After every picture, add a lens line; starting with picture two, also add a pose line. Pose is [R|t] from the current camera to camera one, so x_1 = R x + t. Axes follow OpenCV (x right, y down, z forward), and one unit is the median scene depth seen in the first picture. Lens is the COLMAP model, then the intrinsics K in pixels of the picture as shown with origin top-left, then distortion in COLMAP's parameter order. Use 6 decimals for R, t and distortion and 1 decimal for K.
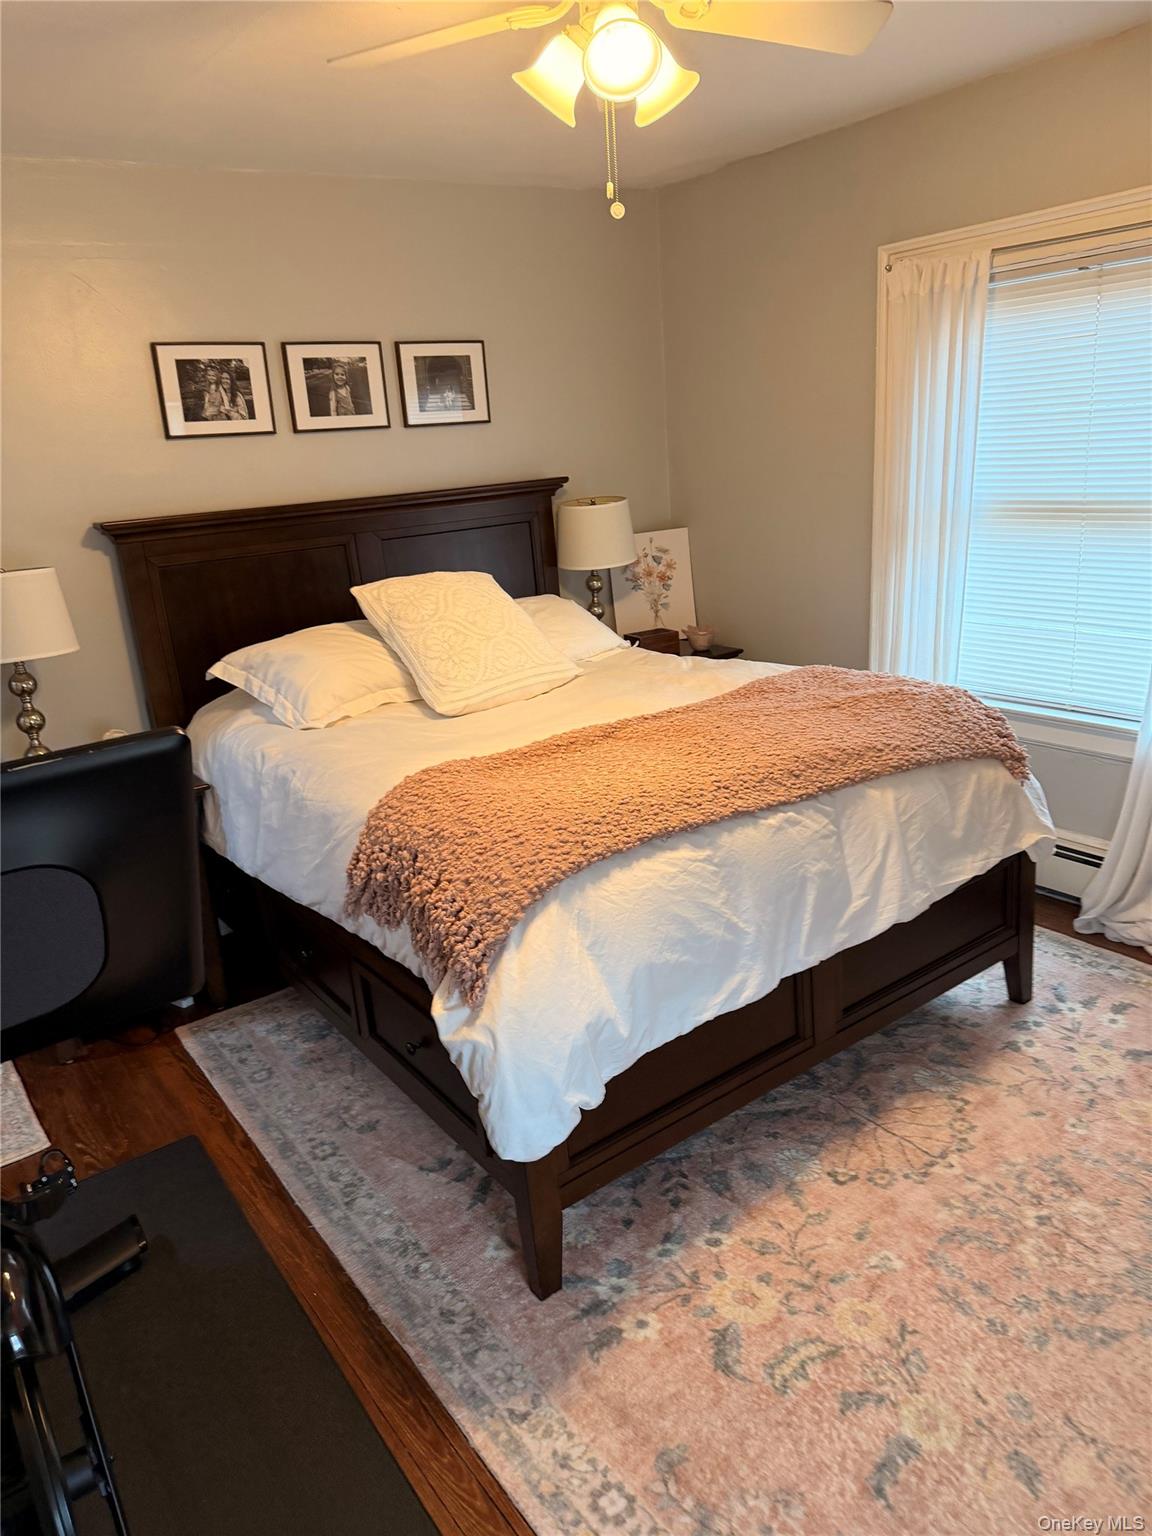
lens RADIAL K [[1069.6, 0, 580.1], [0, 1069.6, 775.5], [0, 0, 1]] dist [0.120990, -0.175391]
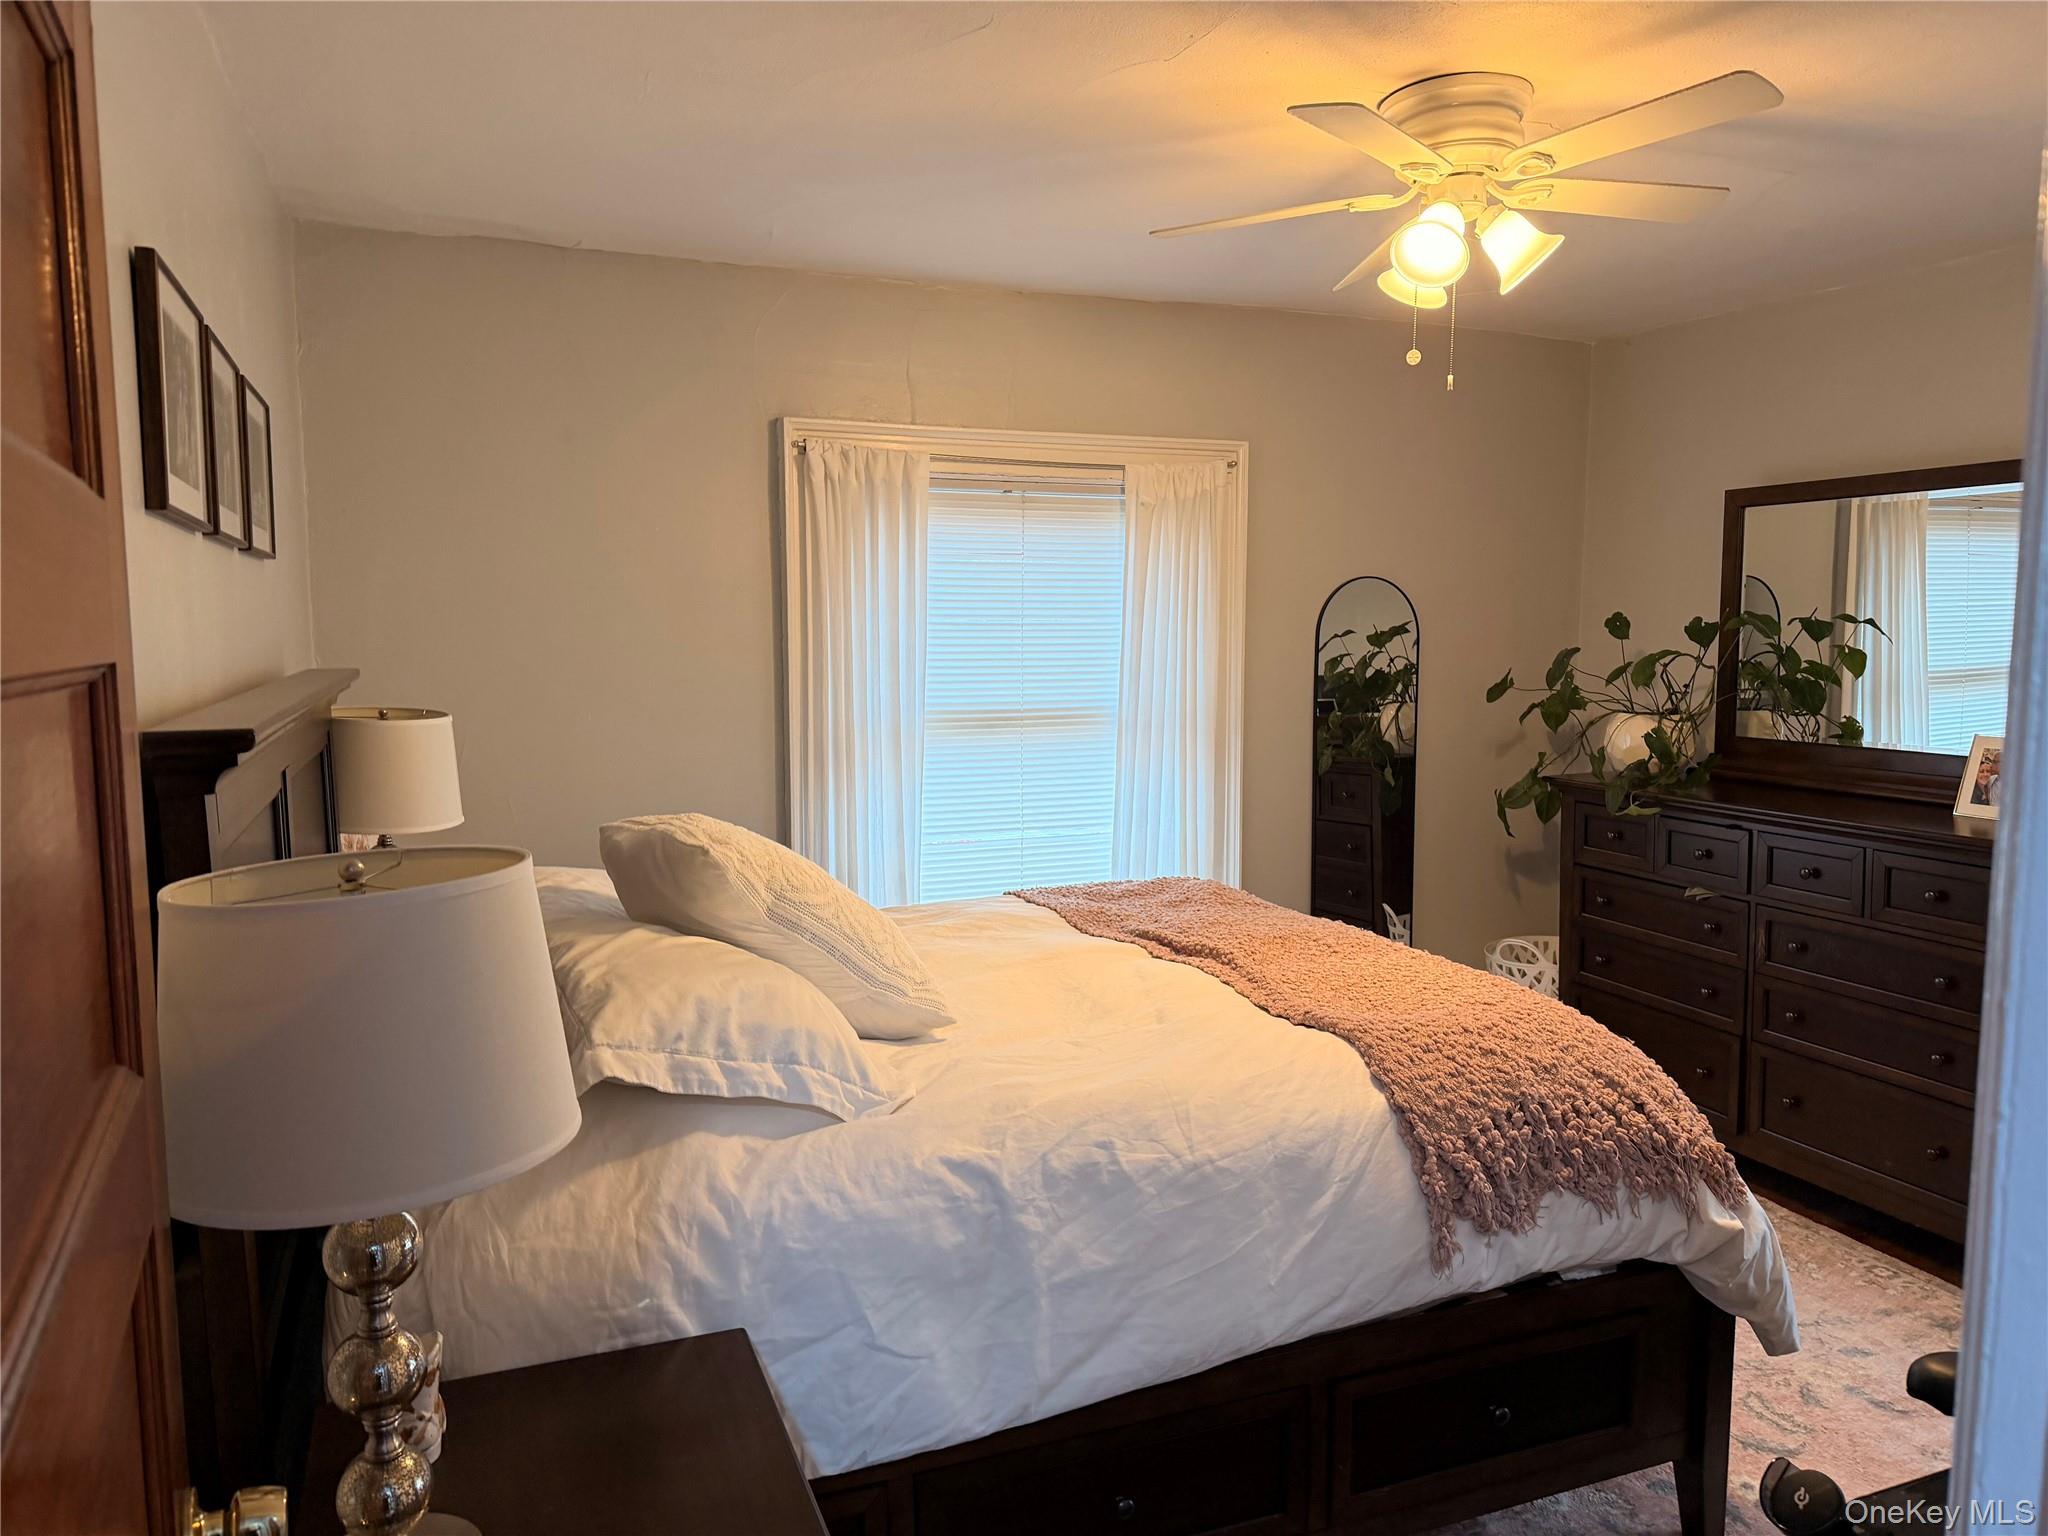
lens RADIAL K [[1426.1, 0, 1030.2], [0, 1426.1, 761.1], [0, 0, 1]] dist [0.120990, -0.175391]
pose [[0.248132, -0.029643, 0.968272, -0.849442], [0.268281, 0.962539, -0.039283, -0.150770], [-0.930836, 0.269516, 0.246790, 0.689086]]
